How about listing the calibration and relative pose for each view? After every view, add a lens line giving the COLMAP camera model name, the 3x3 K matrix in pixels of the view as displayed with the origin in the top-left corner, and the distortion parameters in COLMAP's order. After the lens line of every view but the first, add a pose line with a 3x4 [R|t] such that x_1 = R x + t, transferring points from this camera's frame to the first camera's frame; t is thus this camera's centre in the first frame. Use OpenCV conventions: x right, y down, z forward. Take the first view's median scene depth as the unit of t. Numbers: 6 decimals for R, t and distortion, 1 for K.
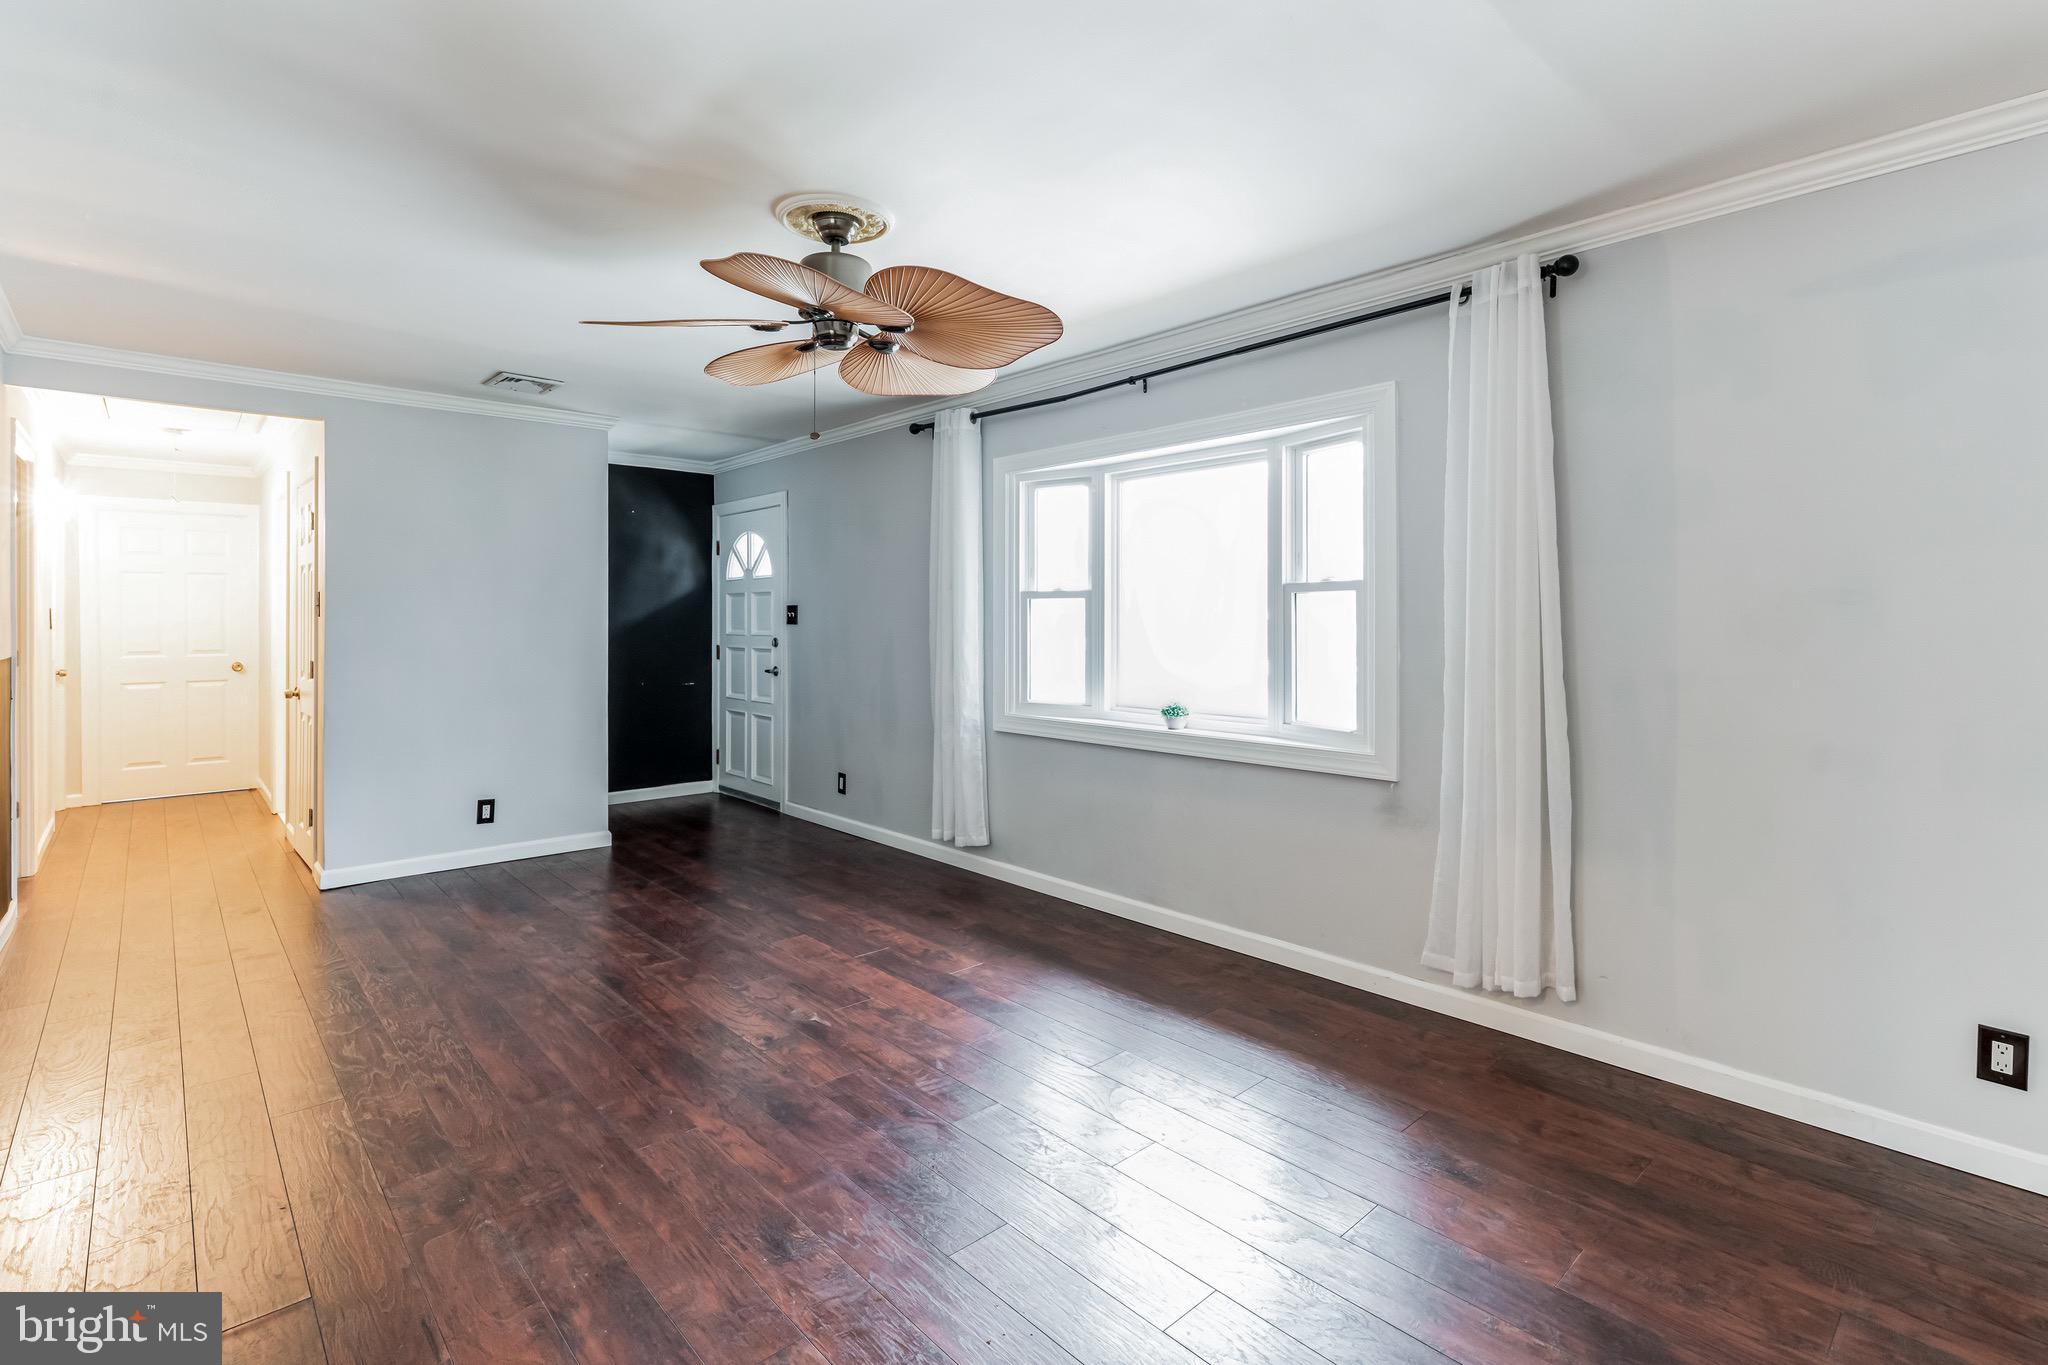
lens RADIAL K [[941.3, 0, 1017.9], [0, 941.3, 635.5], [0, 0, 1]] dist [0.002078, 0.002655]
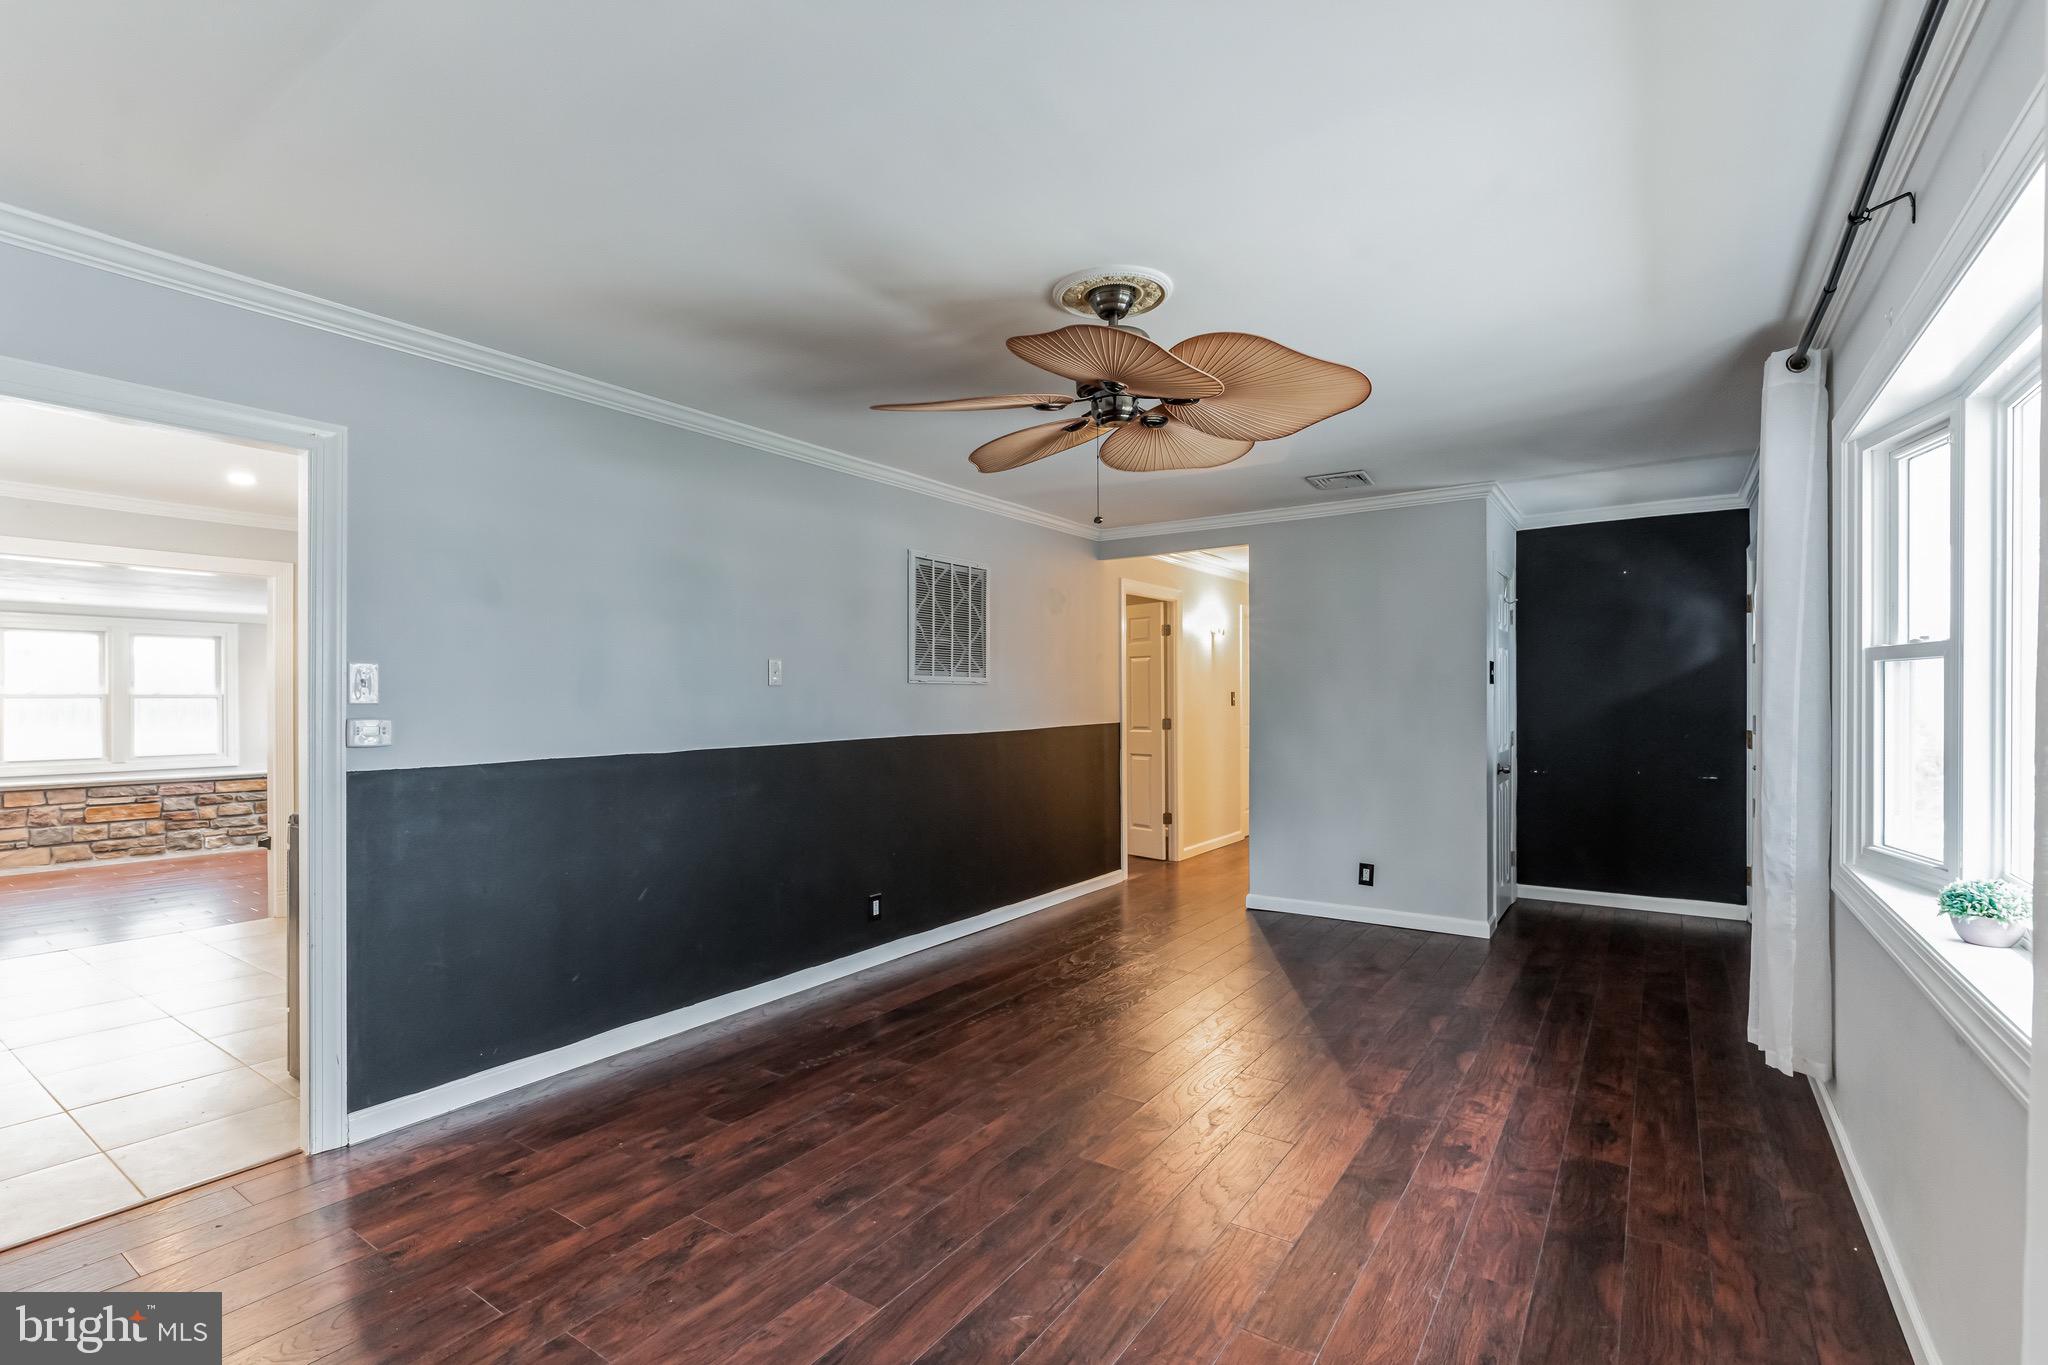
lens RADIAL K [[941.3, 0, 1031.7], [0, 941.3, 672.8], [0, 0, 1]] dist [0.002078, 0.002655]
pose [[0.250188, -0.026282, -0.967841, 0.559533], [-0.011190, 0.999486, -0.030034, -0.013479], [0.968133, 0.018344, 0.249765, 0.487340]]
